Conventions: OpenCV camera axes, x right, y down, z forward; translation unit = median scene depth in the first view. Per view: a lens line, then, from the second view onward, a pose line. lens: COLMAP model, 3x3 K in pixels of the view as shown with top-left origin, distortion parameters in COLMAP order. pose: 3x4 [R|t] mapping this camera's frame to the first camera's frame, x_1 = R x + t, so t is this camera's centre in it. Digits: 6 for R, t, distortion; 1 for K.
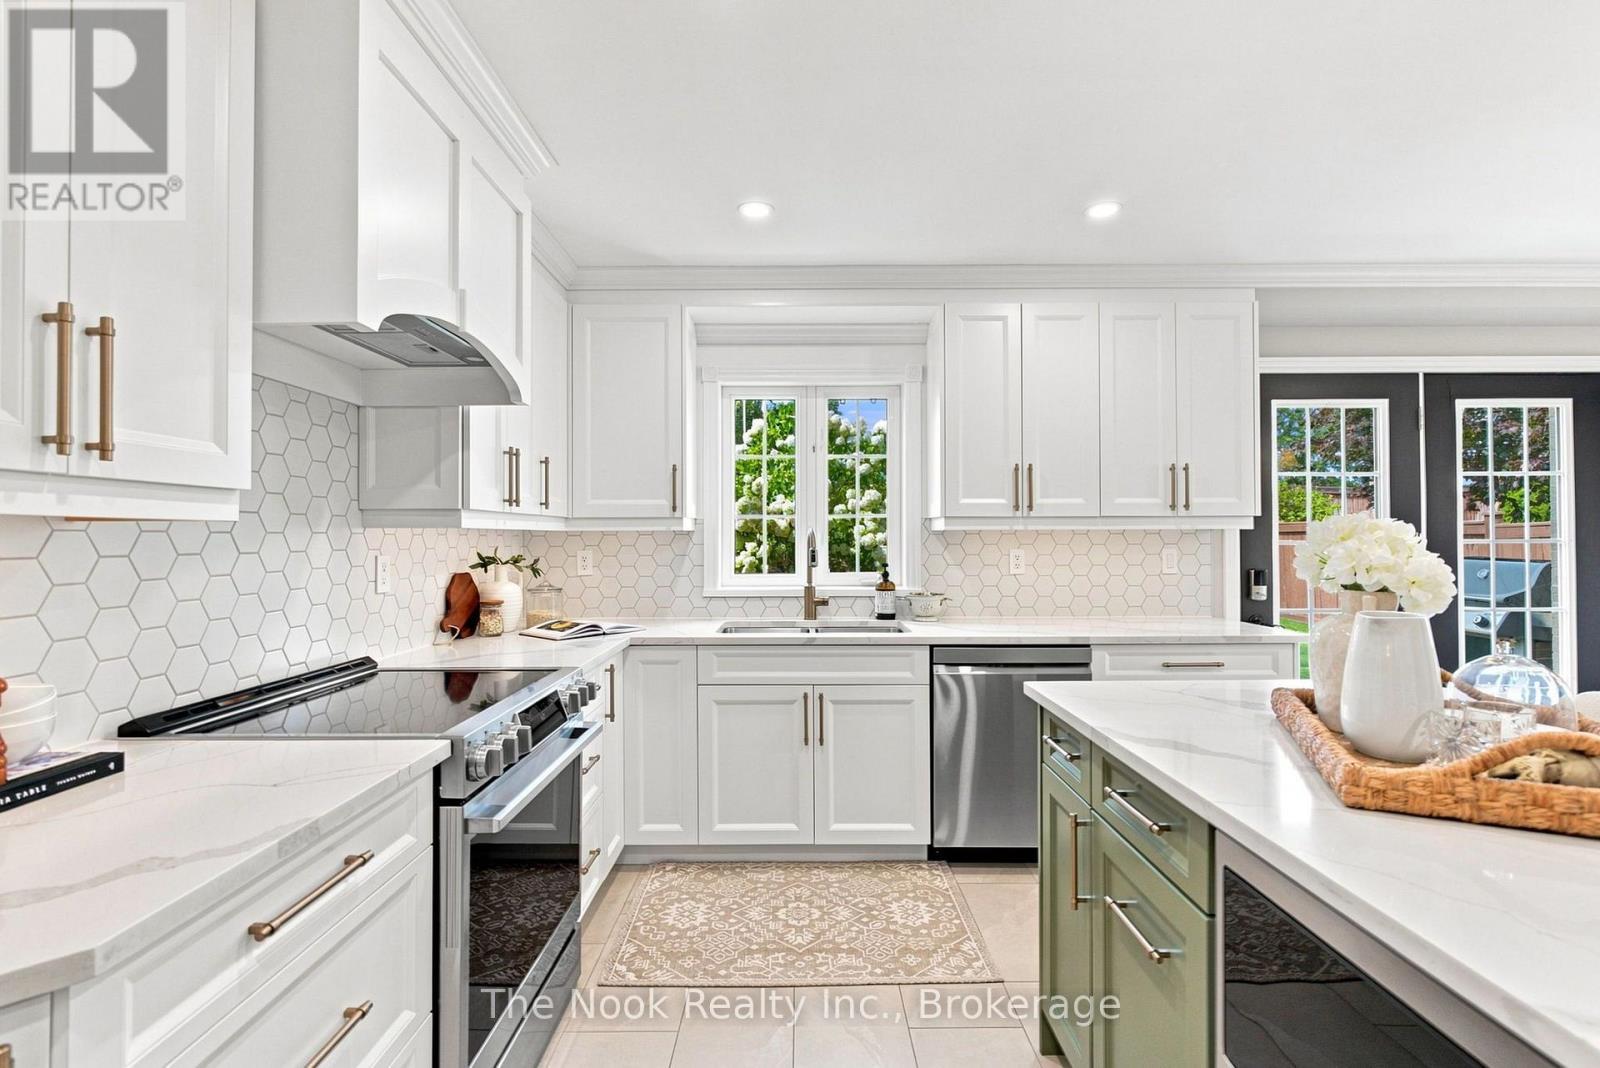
lens RADIAL K [[733.0, 0, 801.8], [0, 733.0, 531.3], [0, 0, 1]] dist [-0.001442, -0.000512]
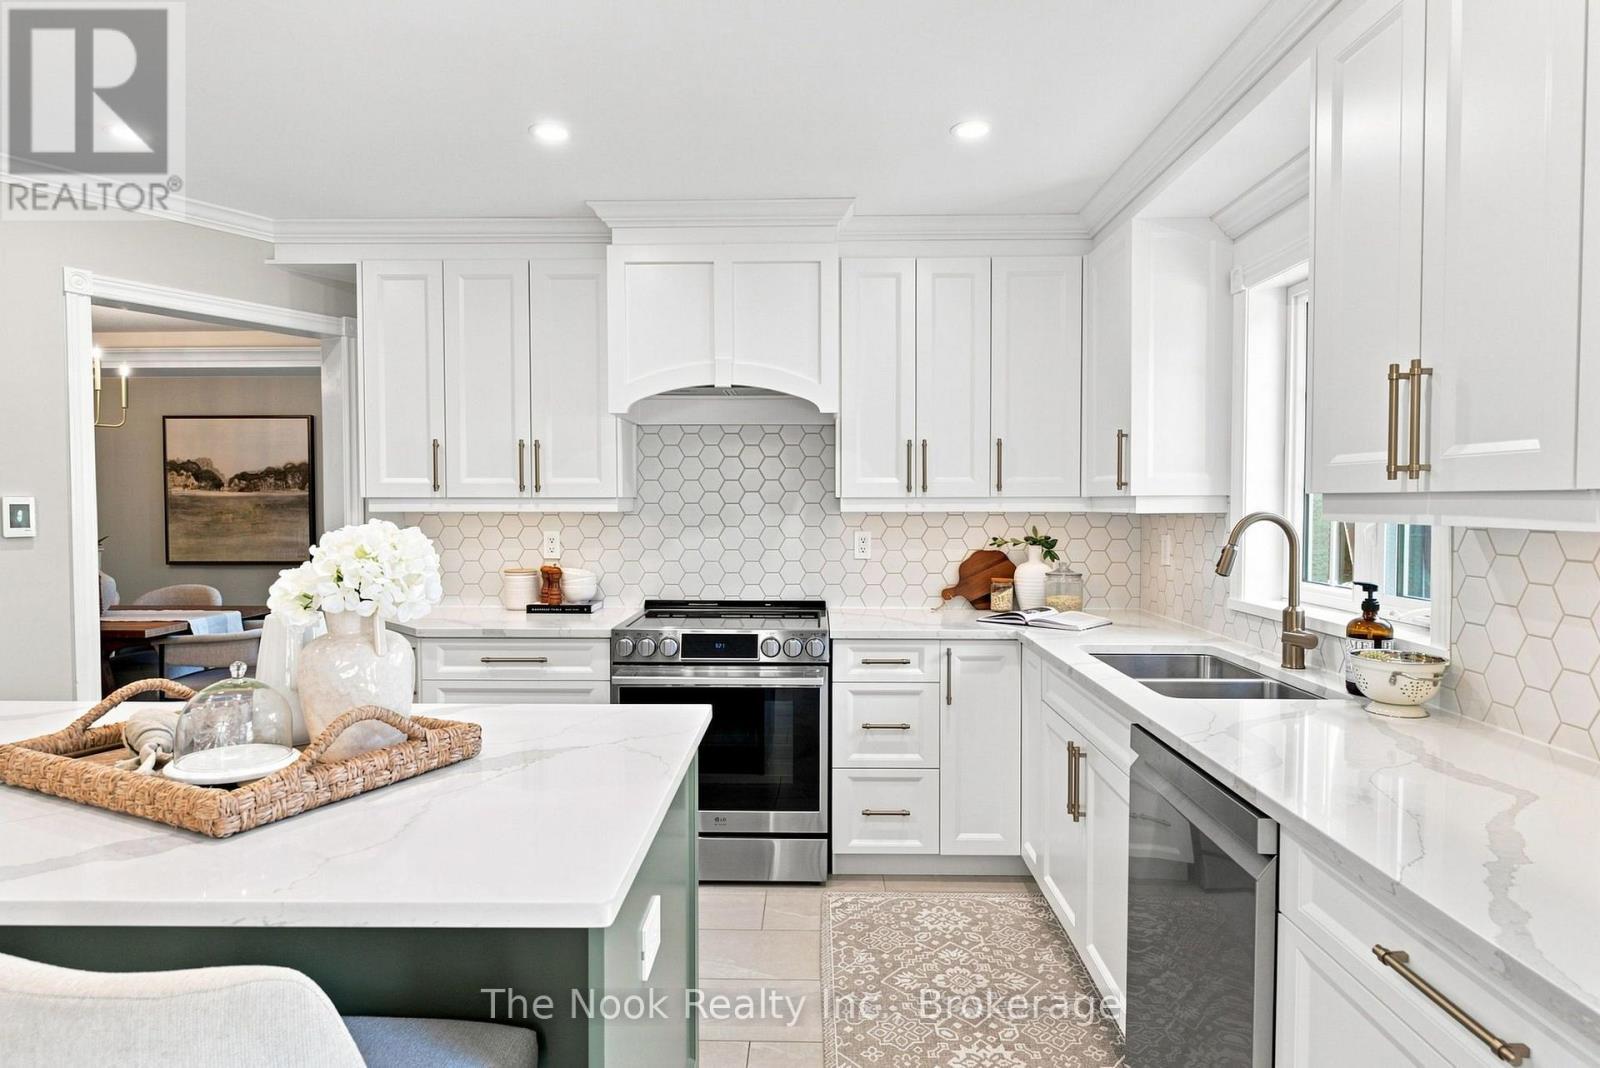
lens RADIAL K [[865.2, 0, 800.0], [0, 865.2, 534.0], [0, 0, 1]] dist [-0.053067, -0.000259]
pose [[-0.019493, 0.038124, -0.999083, 0.750046], [0.009407, 0.999236, 0.037946, -0.016856], [0.999766, -0.008658, -0.019837, 0.673028]]
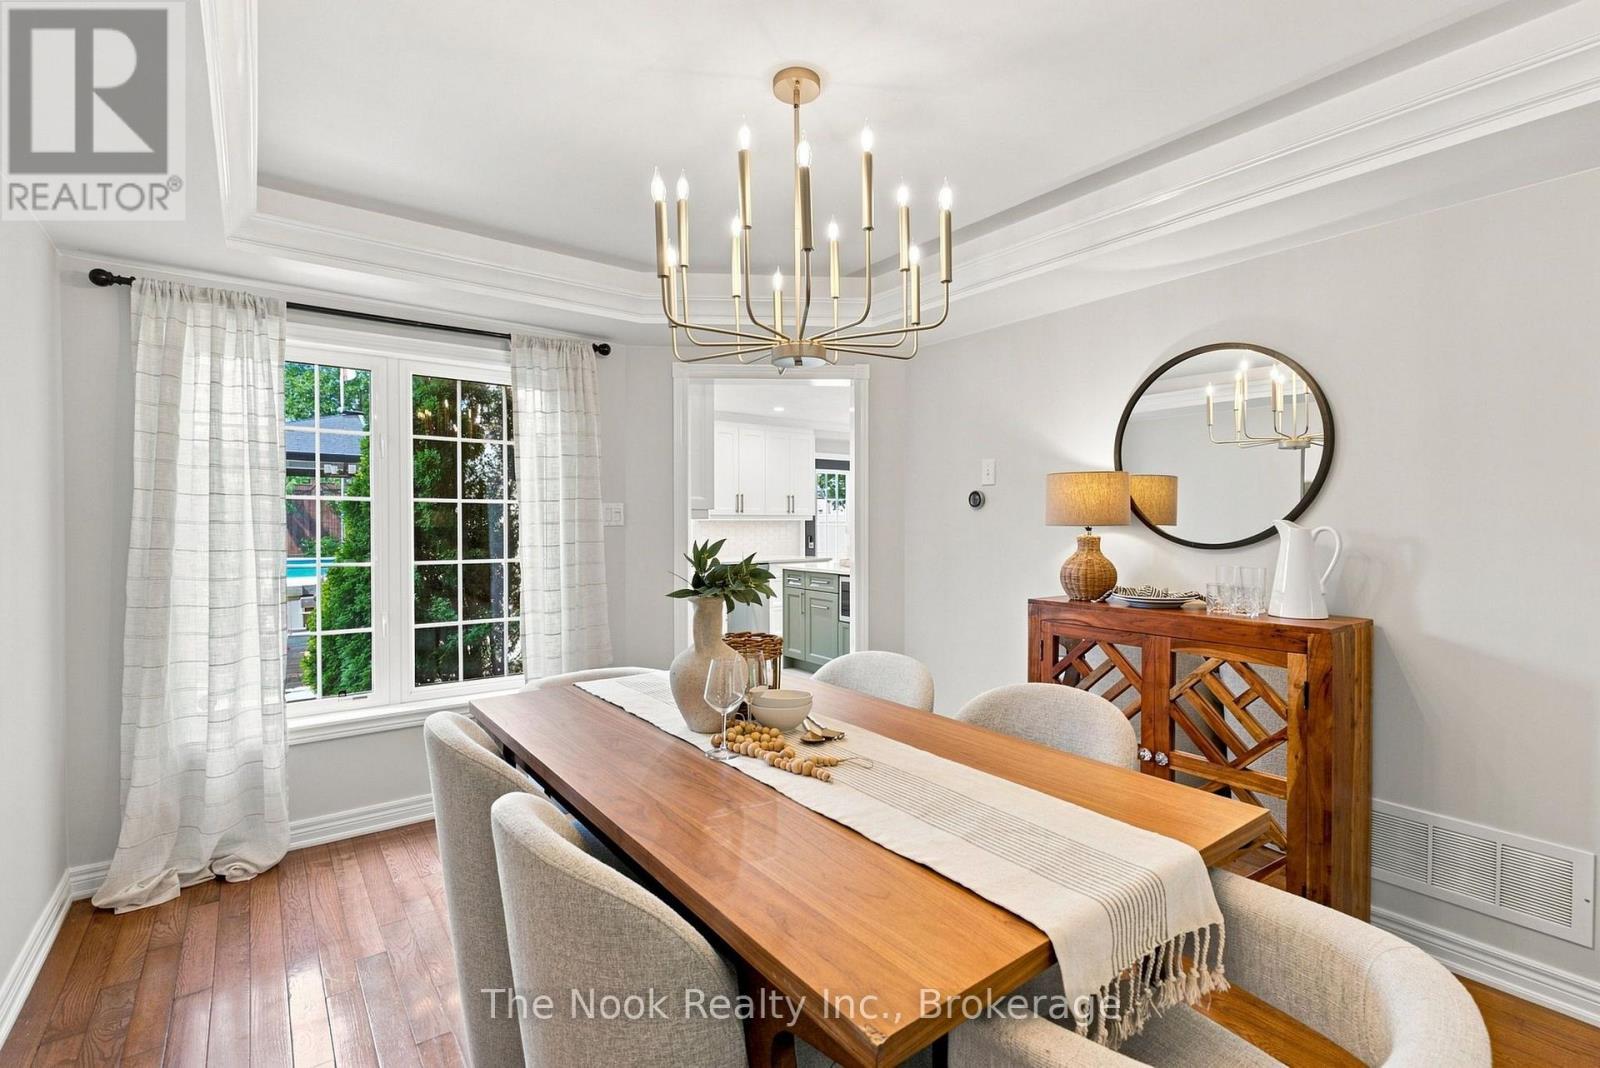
lens RADIAL K [[733.0, 0, 801.8], [0, 733.0, 531.3], [0, 0, 1]] dist [-0.001442, -0.000512]
pose [[0.800383, -0.002692, 0.599483, -1.022865], [-0.009158, 0.999818, 0.016717, -0.007617], [-0.599419, -0.018870, 0.800213, -1.120911]]
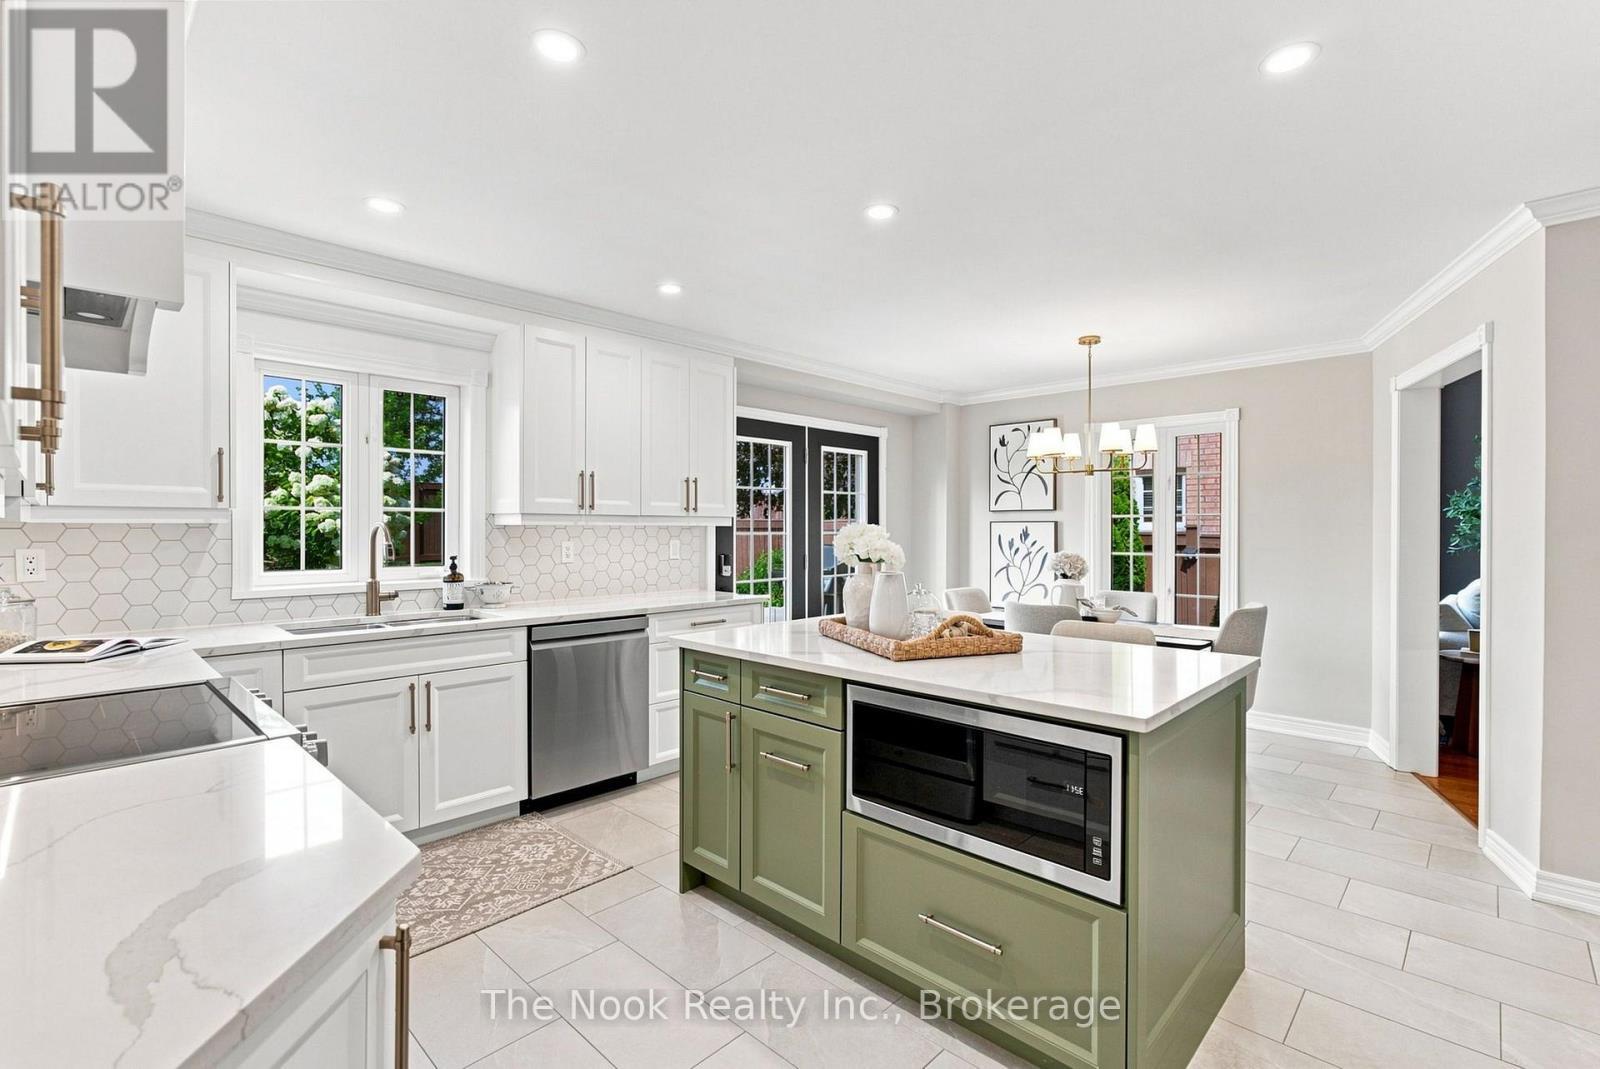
lens RADIAL K [[722.3, 0, 805.4], [0, 722.3, 531.2], [0, 0, 1]] dist [0.000317, 0.000015]
pose [[0.693152, 0.000353, 0.720792, -0.306382], [-0.010094, 0.999907, 0.009217, -0.006901], [-0.720721, -0.013665, 0.693090, -0.085868]]
